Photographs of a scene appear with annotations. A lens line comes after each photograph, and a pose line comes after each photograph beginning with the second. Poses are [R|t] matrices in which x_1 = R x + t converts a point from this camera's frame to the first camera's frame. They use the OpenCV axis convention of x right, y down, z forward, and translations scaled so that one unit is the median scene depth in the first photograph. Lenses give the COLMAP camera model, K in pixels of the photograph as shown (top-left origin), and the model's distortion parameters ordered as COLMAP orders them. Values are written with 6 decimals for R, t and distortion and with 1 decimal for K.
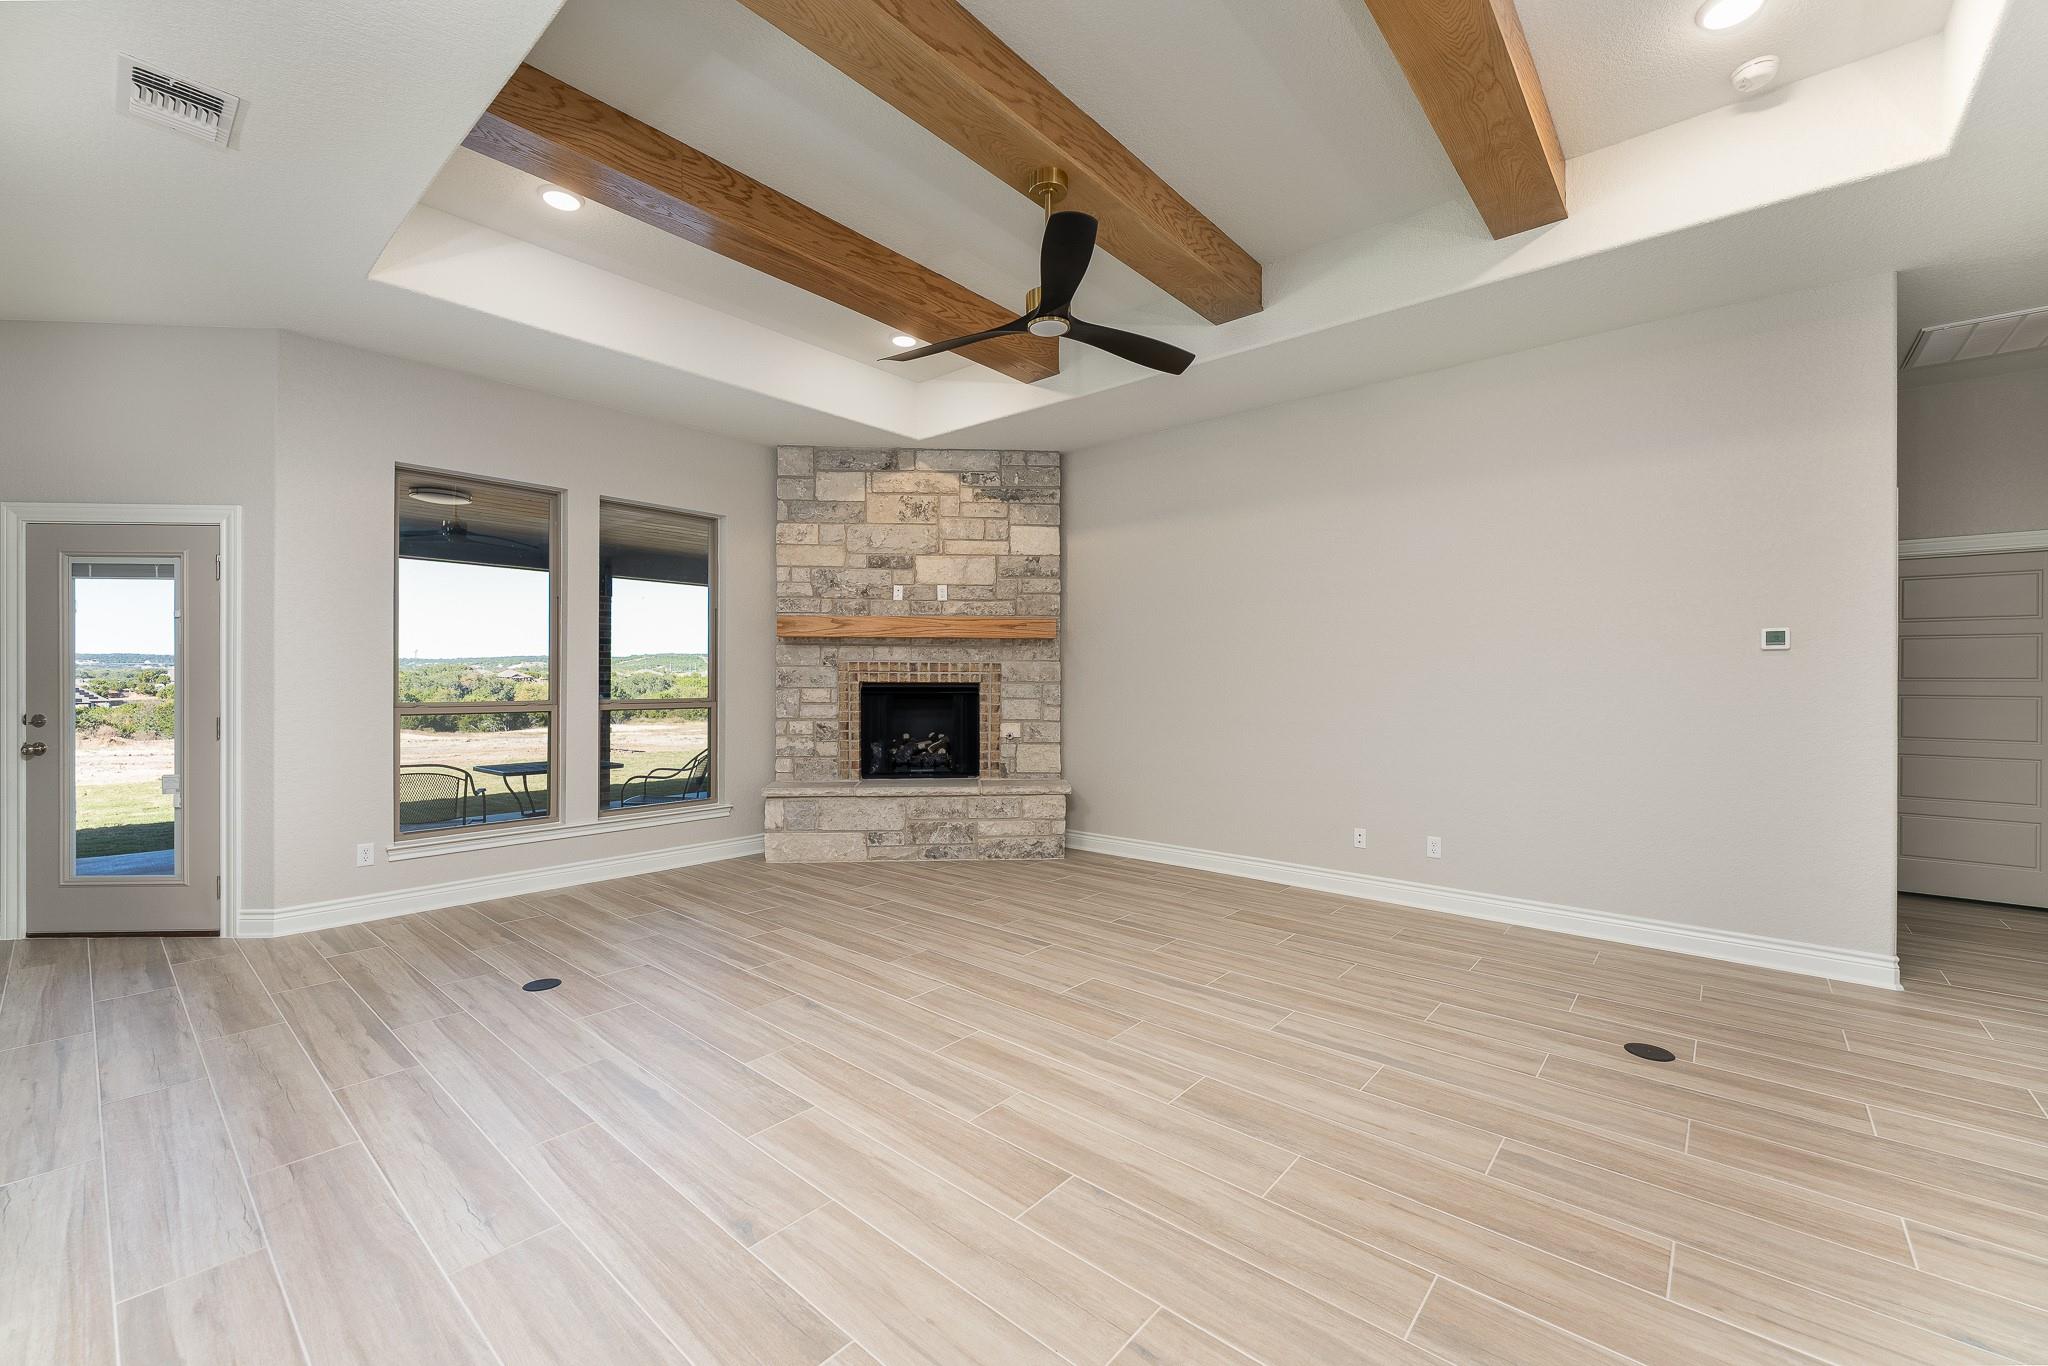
lens RADIAL K [[827.7, 0, 1023.9], [0, 827.7, 682.2], [0, 0, 1]] dist [-0.000510, -0.000414]
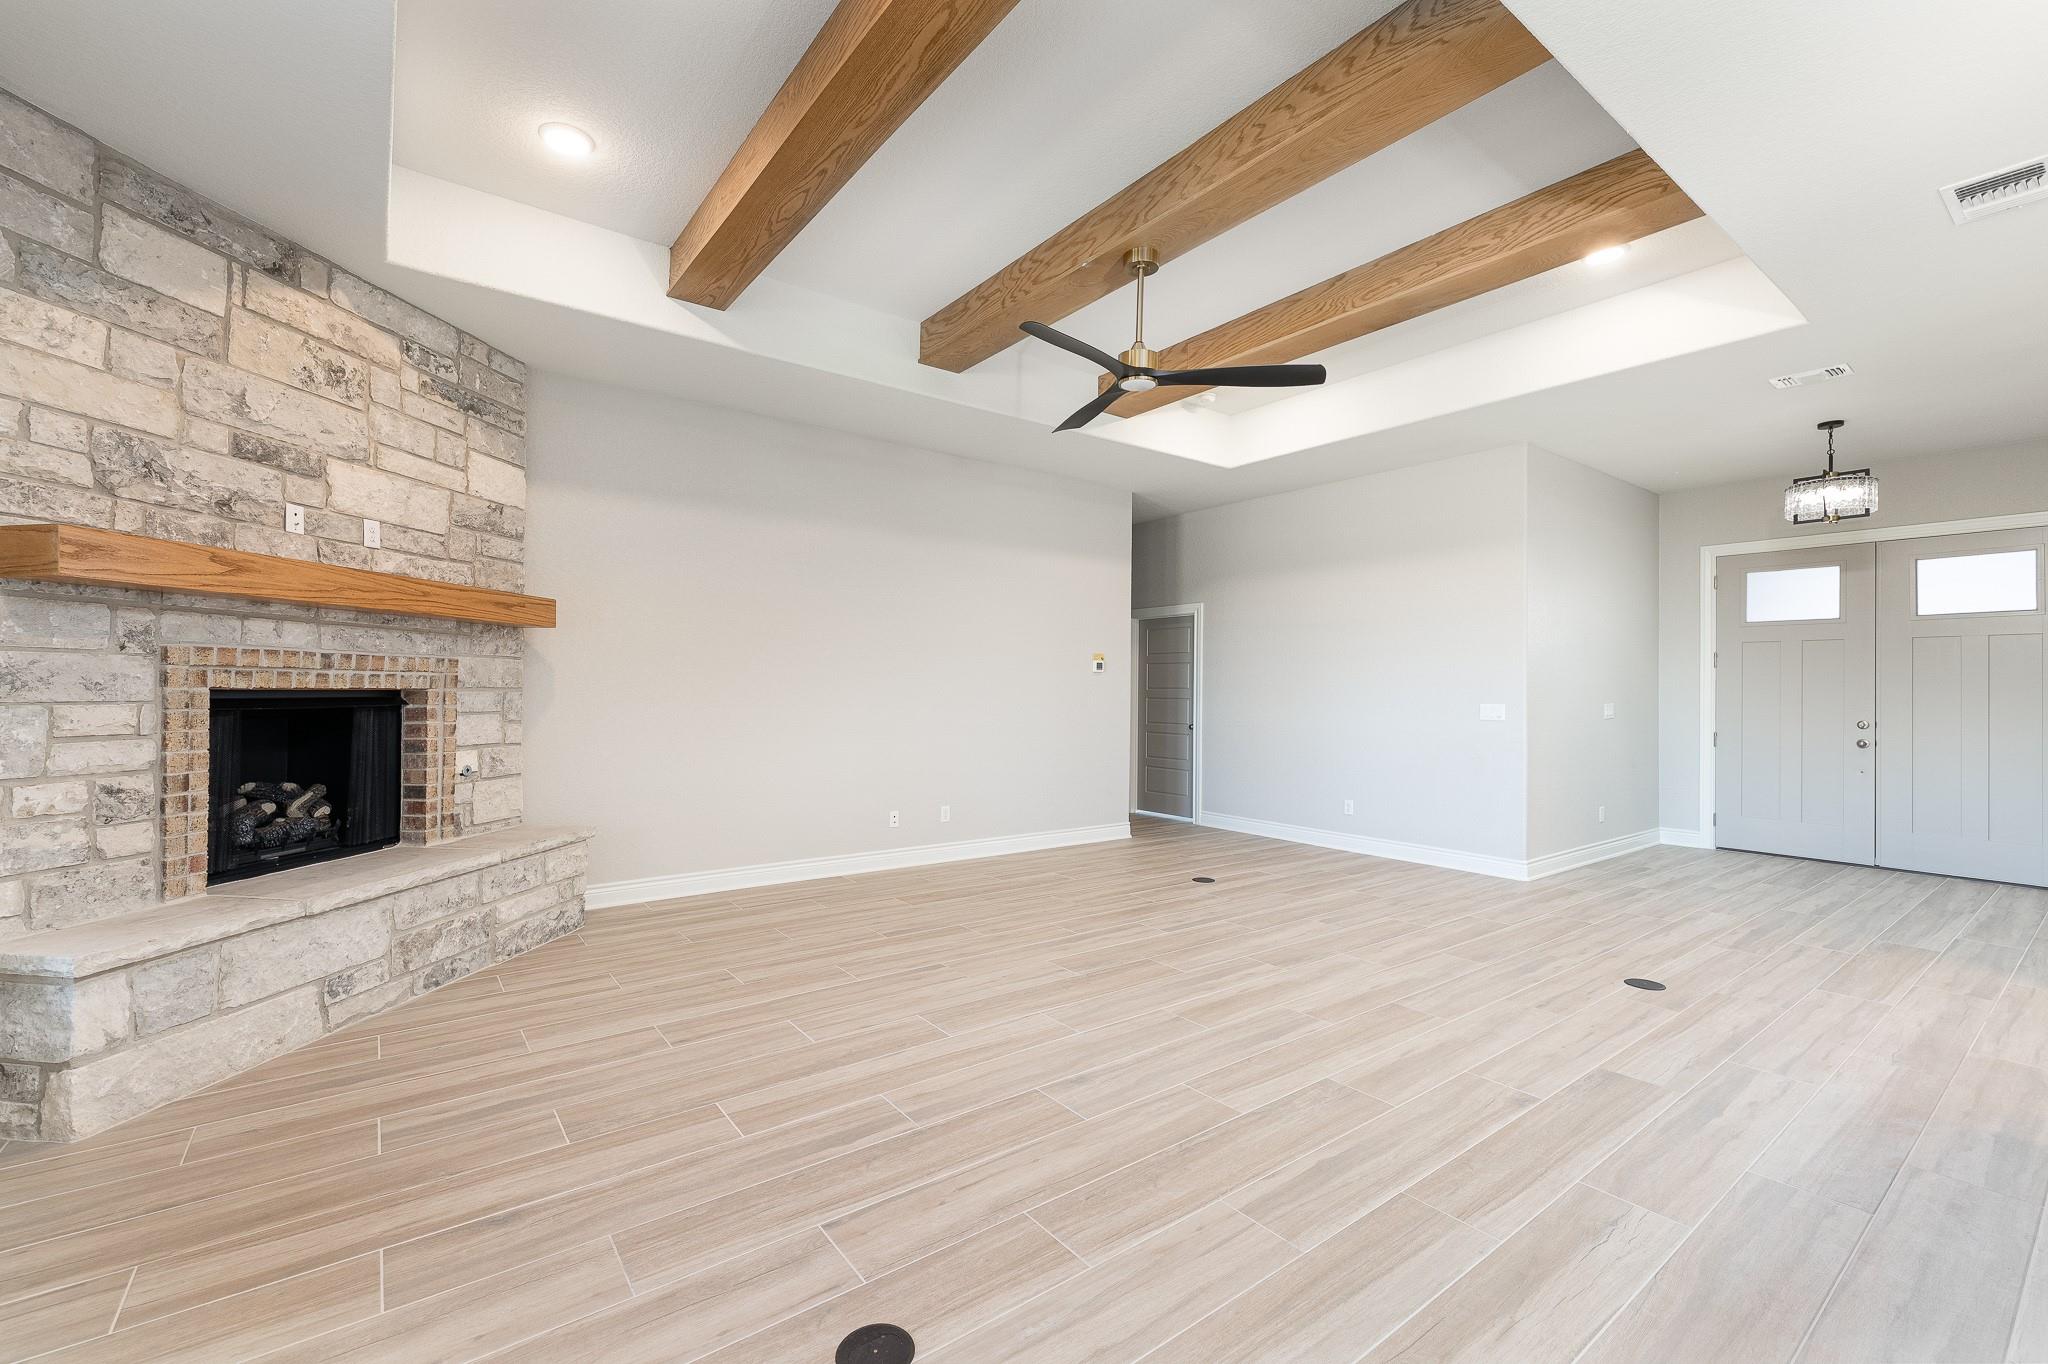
lens RADIAL K [[827.7, 0, 967.6], [0, 827.7, 682.7], [0, 0, 1]] dist [-0.000510, -0.000414]
pose [[0.253508, 0.005151, 0.967320, -0.552942], [-0.003828, 0.999983, -0.004321, -0.003214], [-0.967326, -0.002608, 0.253524, 0.453558]]
